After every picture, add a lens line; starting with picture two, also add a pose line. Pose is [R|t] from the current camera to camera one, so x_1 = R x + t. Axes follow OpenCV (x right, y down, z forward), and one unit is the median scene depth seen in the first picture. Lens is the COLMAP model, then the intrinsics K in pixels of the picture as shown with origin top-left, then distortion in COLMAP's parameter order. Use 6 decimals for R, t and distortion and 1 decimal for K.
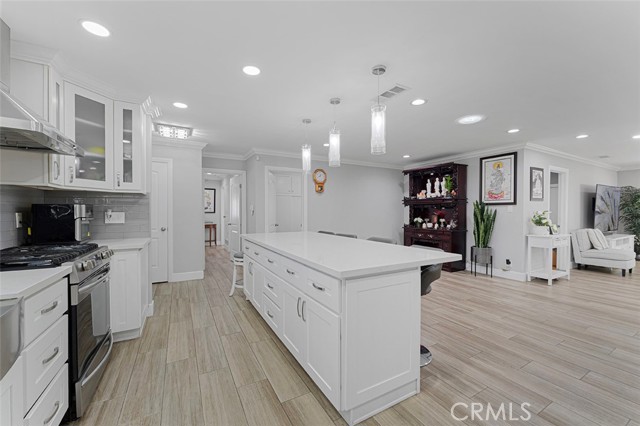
lens RADIAL K [[256.1, 0, 320.8], [0, 256.1, 215.0], [0, 0, 1]] dist [0.000231, -0.000078]
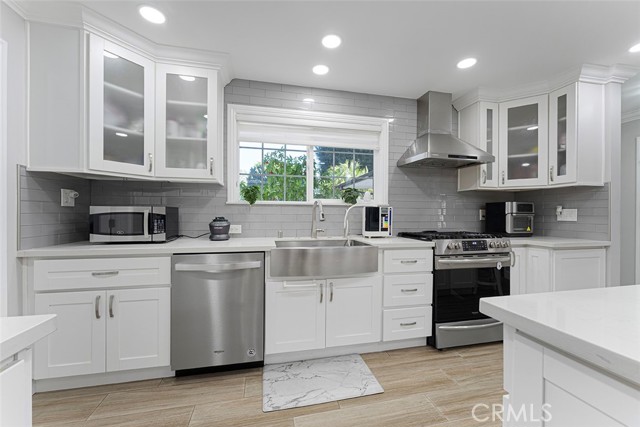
lens RADIAL K [[256.1, 0, 320.8], [0, 256.1, 215.5], [0, 0, 1]] dist [0.000231, -0.000078]
pose [[-0.279658, 0.000047, -0.960100, 0.266242], [-0.017729, 0.999829, 0.005214, 0.019170], [0.959936, 0.018480, -0.279609, 0.322782]]
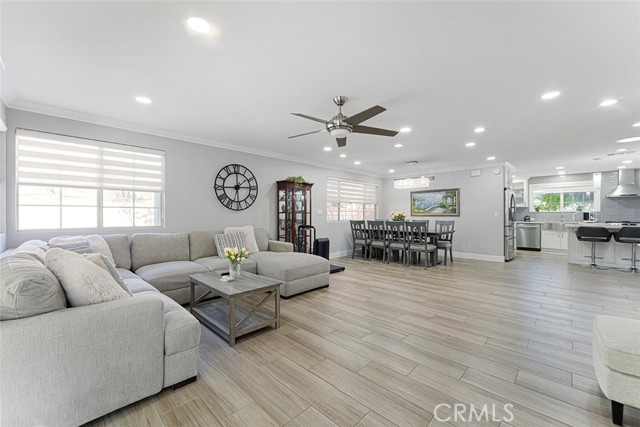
lens RADIAL K [[256.1, 0, 320.8], [0, 256.1, 215.5], [0, 0, 1]] dist [0.000231, -0.000078]
pose [[-0.959552, -0.000841, -0.281531, 2.329990], [-0.005737, 0.999846, 0.016570, -0.000449], [0.281474, 0.017515, -0.959409, 1.712737]]
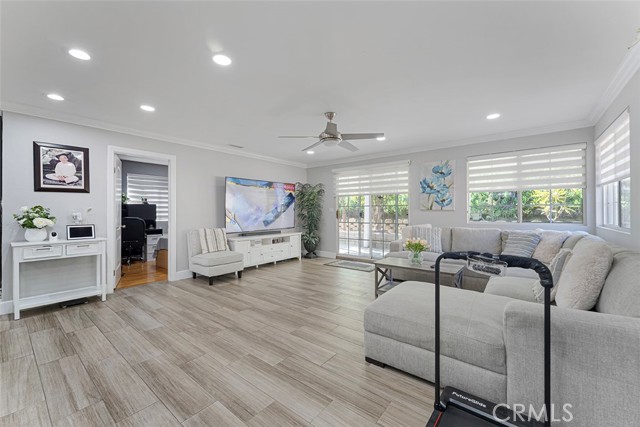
lens RADIAL K [[258.2, 0, 321.2], [0, 258.2, 210.1], [0, 0, 1]] dist [-0.000671, 0.000205]
pose [[0.927103, -0.002465, 0.374799, 1.664991], [0.010532, 0.999755, -0.019476, 0.019476], [-0.374659, 0.022004, 0.926901, 0.114154]]
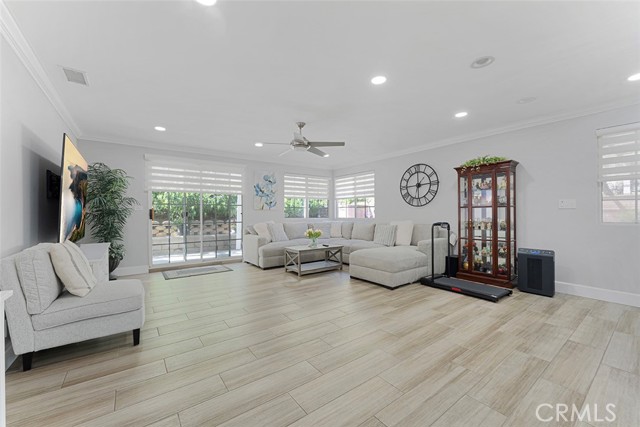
lens RADIAL K [[256.1, 0, 320.8], [0, 256.1, 215.5], [0, 0, 1]] dist [0.000231, -0.000078]
pose [[-0.127954, -0.008720, 0.991742, 0.979437], [0.017013, 0.999795, 0.010986, 0.023746], [-0.991634, 0.018278, -0.127780, 1.025502]]
